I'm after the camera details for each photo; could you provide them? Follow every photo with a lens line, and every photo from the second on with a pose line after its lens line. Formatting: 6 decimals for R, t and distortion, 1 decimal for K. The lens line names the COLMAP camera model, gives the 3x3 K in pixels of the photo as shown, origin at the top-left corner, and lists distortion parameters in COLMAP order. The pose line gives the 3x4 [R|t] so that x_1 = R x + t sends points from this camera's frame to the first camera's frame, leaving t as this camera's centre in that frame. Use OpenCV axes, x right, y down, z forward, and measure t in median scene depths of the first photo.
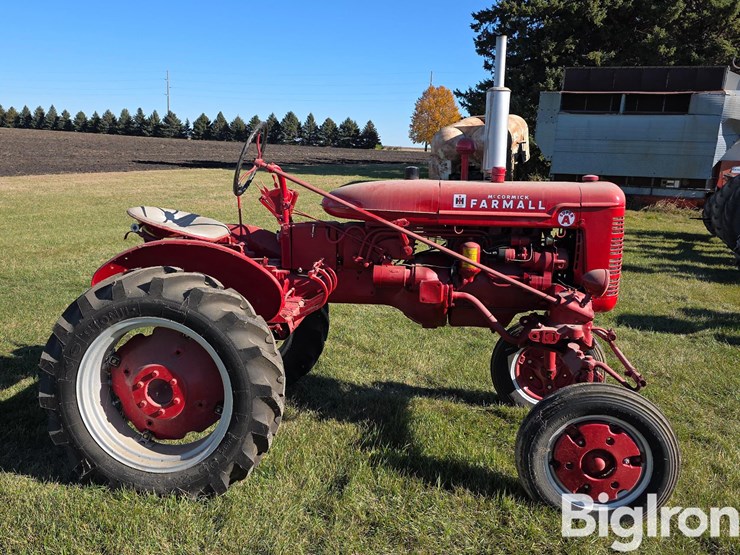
lens RADIAL K [[695.1, 0, 379.5], [0, 695.1, 287.5], [0, 0, 1]] dist [0.049590, 0.000000]
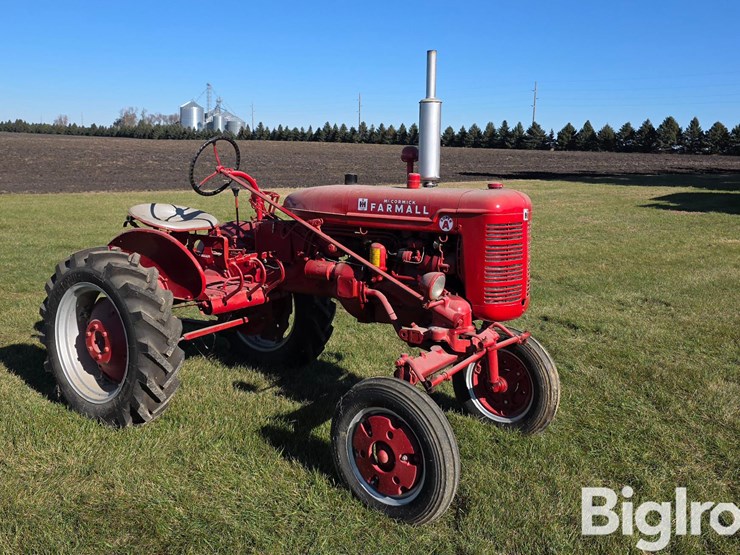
lens RADIAL K [[760.5, 0, 406.4], [0, 760.5, 248.7], [0, 0, 1]] dist [0.085495, 0.000000]
pose [[0.868429, 0.049232, -0.493364, 0.736395], [-0.088565, 0.994458, -0.056659, 0.006098], [0.487840, 0.092899, 0.867976, 0.004146]]
